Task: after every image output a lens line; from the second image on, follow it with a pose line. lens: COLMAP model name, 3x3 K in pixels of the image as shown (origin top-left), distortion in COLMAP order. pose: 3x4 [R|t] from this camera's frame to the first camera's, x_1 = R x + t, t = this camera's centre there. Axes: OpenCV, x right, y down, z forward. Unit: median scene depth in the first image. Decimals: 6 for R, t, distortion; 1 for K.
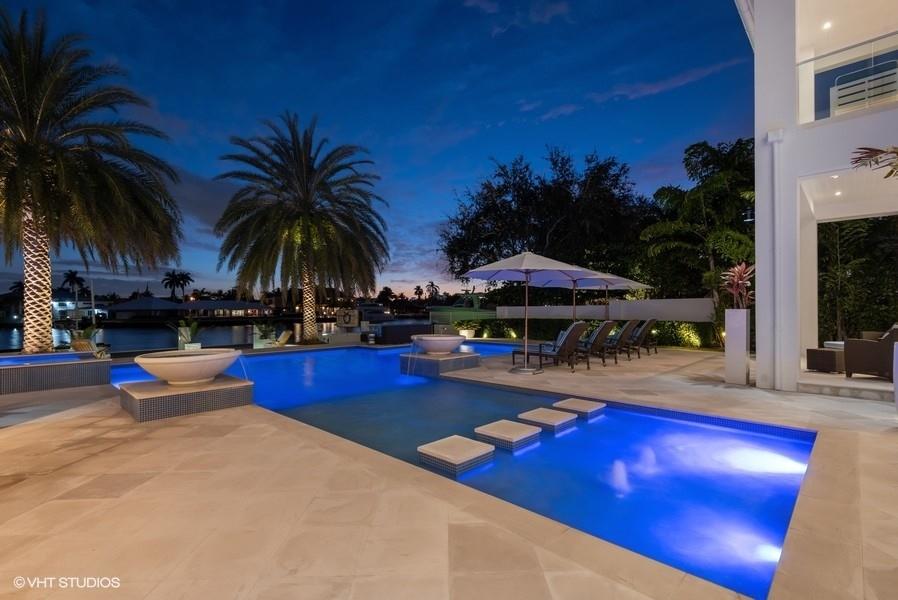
lens RADIAL K [[425.3, 0, 450.1], [0, 425.3, 312.6], [0, 0, 1]] dist [0.012555, -0.000978]
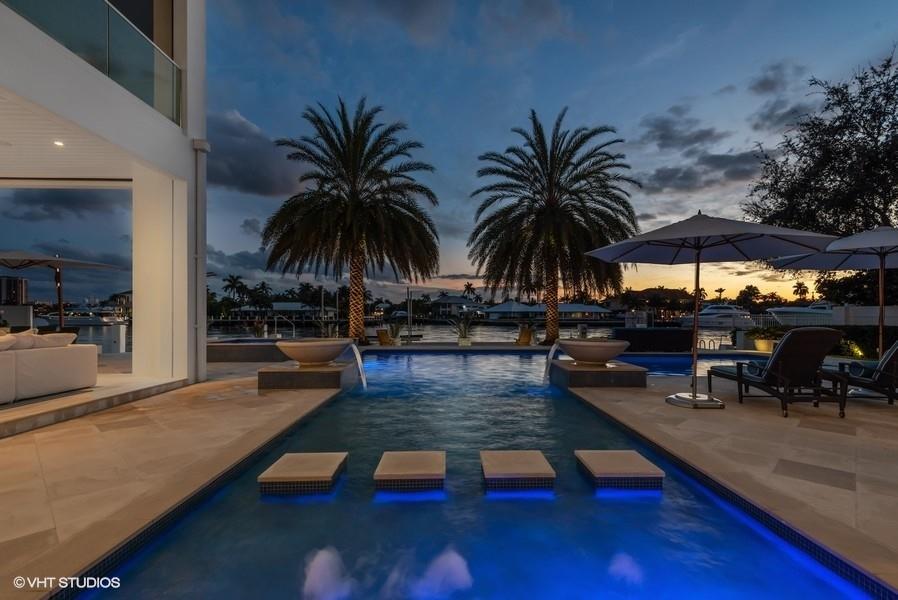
lens RADIAL K [[425.3, 0, 450.1], [0, 425.3, 312.6], [0, 0, 1]] dist [0.012555, -0.000978]
pose [[0.709548, 0.007112, -0.704621, 0.170026], [-0.012297, 0.999922, -0.002290, 0.003916], [0.704550, 0.010290, 0.709580, 0.129050]]
